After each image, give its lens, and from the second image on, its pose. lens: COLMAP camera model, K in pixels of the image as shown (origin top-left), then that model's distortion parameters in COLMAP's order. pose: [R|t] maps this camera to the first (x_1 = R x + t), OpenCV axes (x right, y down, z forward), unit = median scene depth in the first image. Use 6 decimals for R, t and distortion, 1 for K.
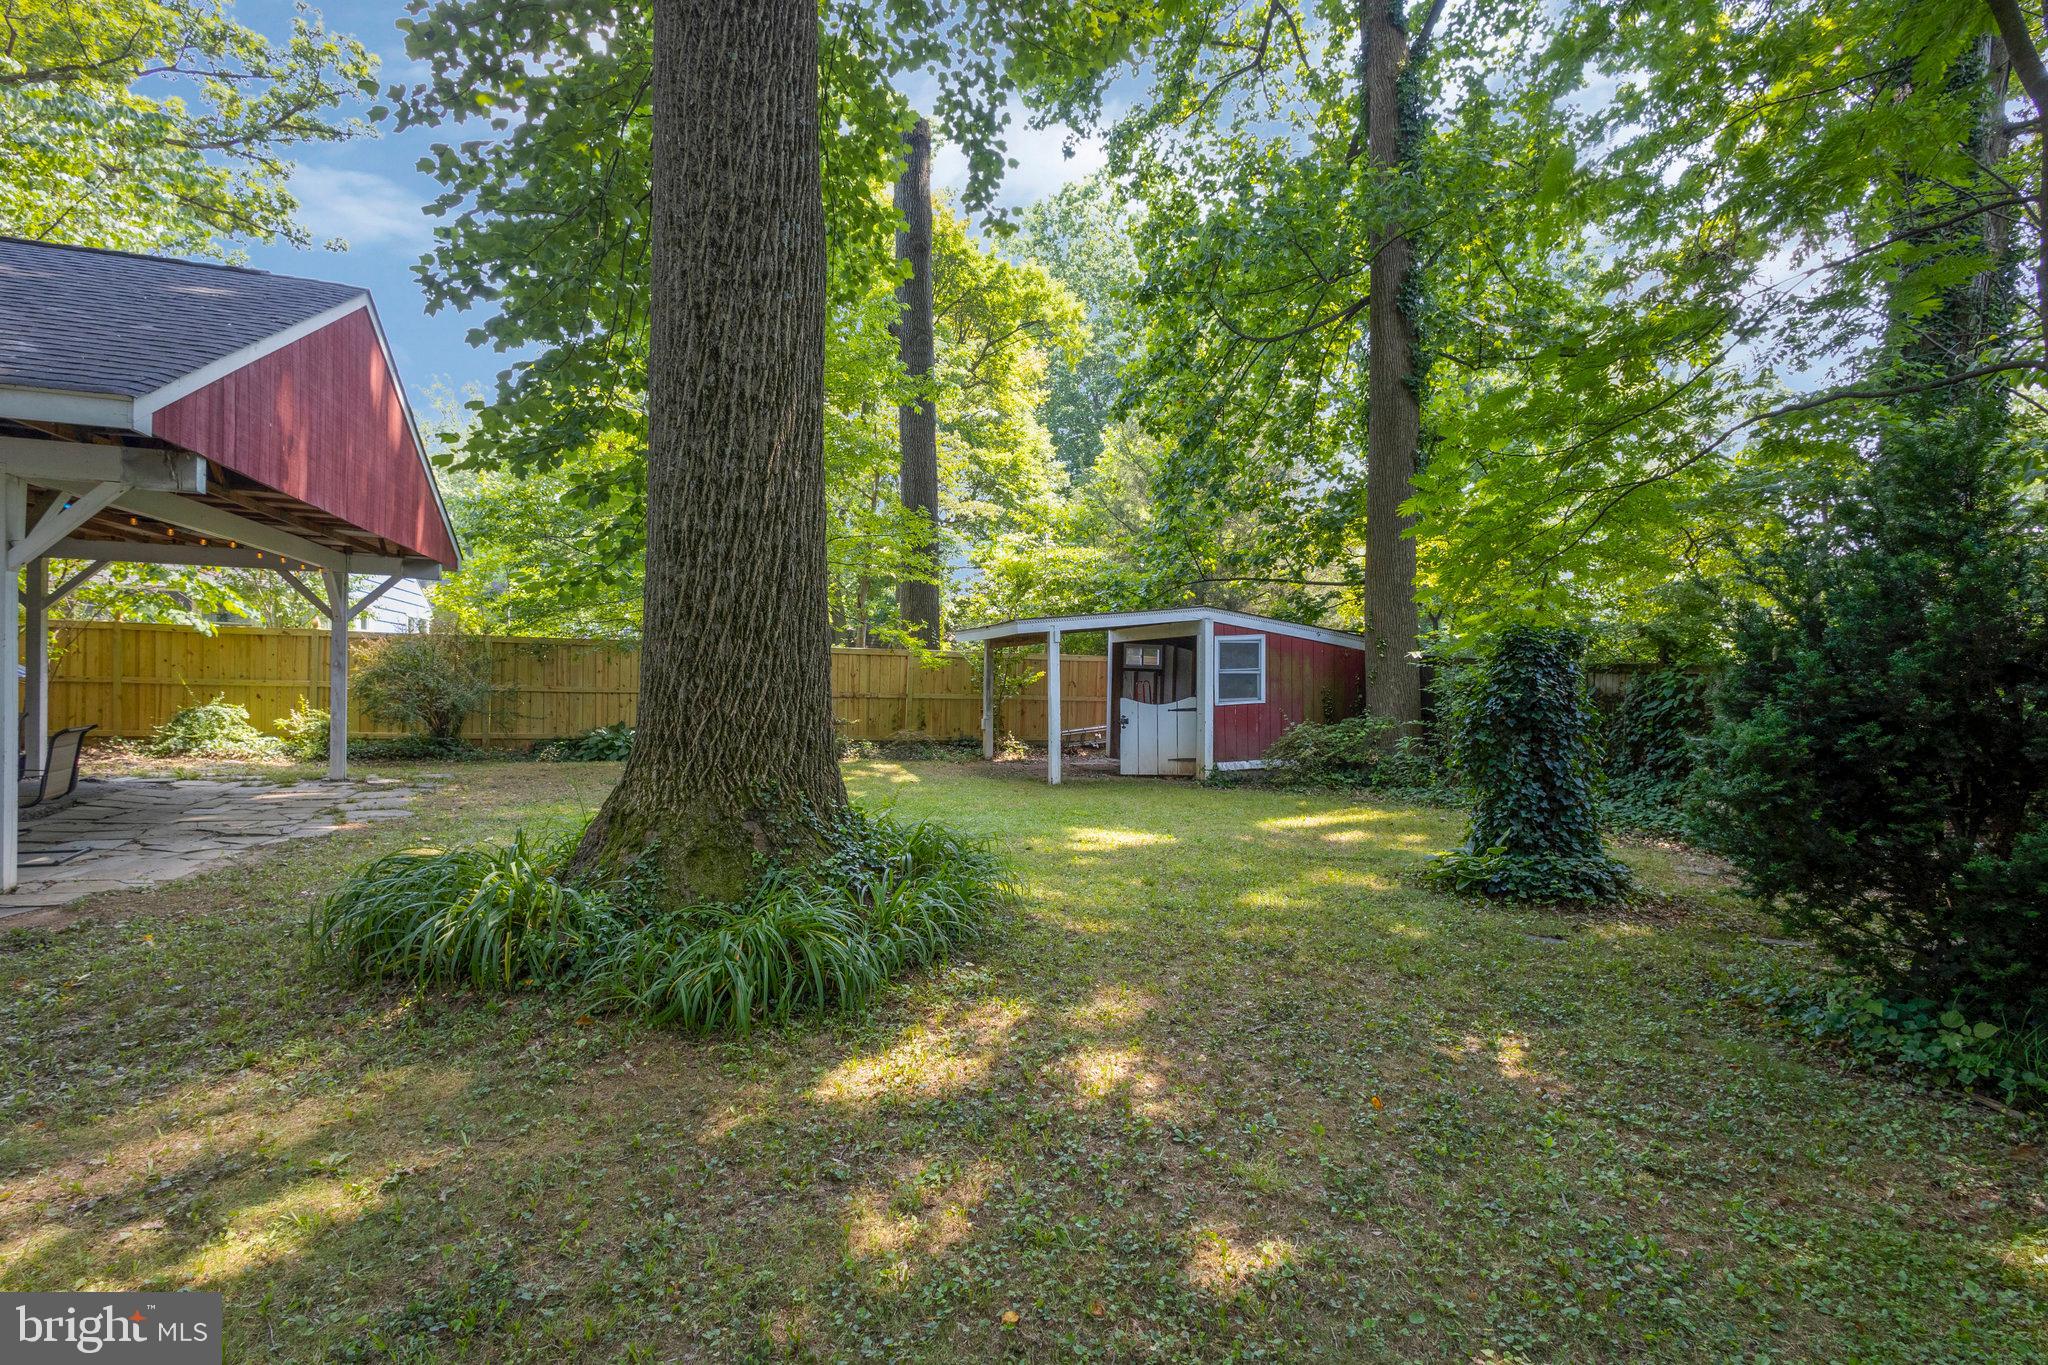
lens RADIAL K [[983.8, 0, 1034.0], [0, 983.8, 670.2], [0, 0, 1]] dist [0.001179, 0.000603]
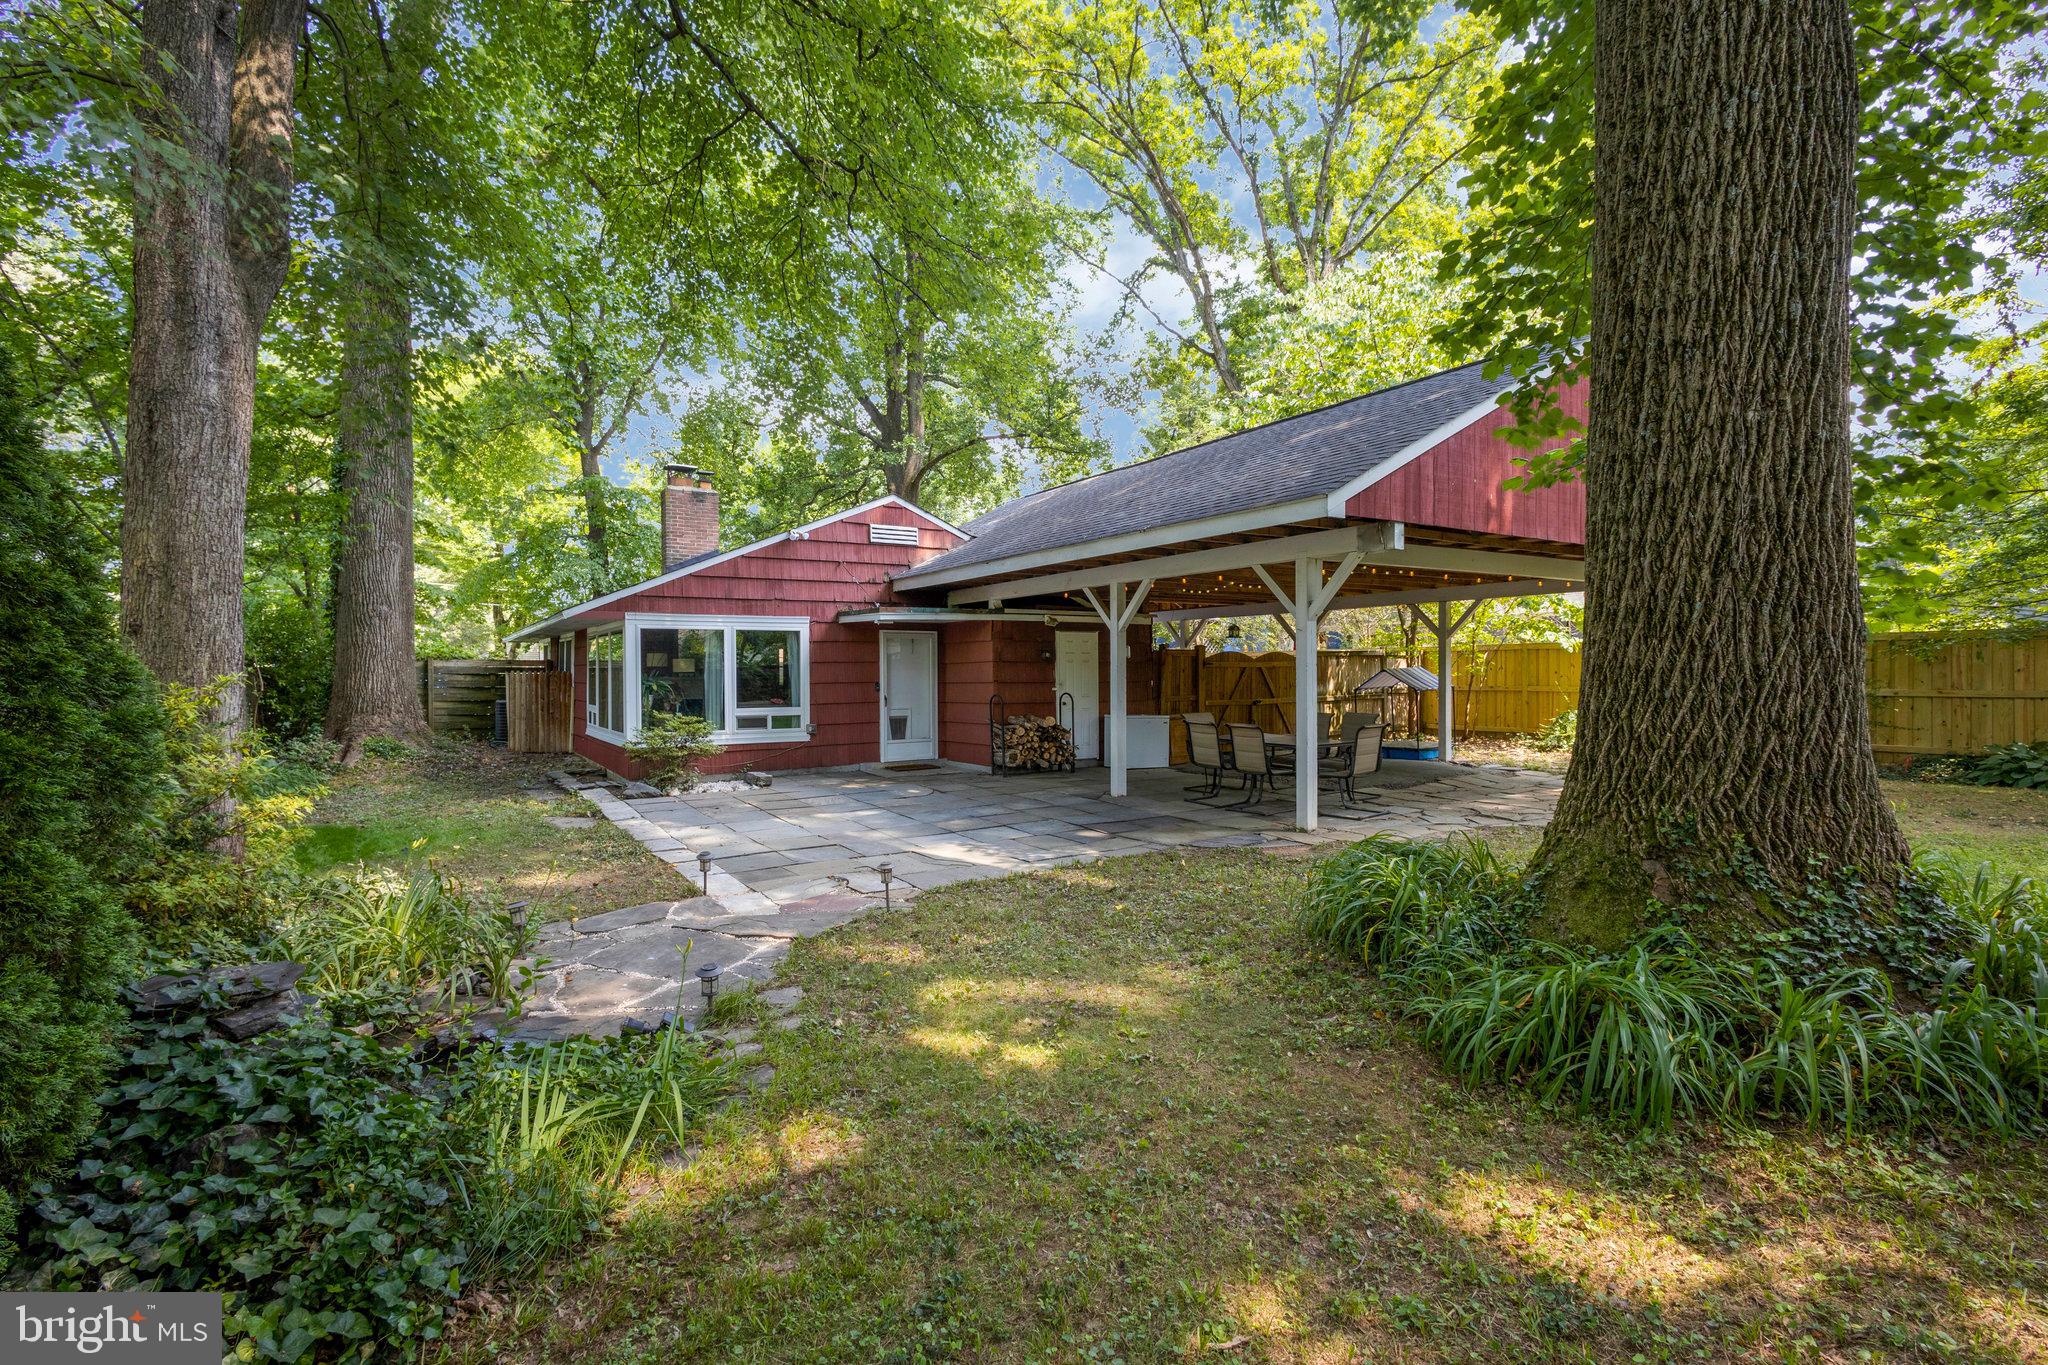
lens RADIAL K [[919.6, 0, 1025.5], [0, 919.6, 655.9], [0, 0, 1]] dist [0.000012, 0.000103]
pose [[0.247649, -0.044624, -0.967822, 0.312306], [0.024534, 0.998907, -0.039780, 0.000743], [0.968539, -0.013893, 0.248474, 0.287889]]
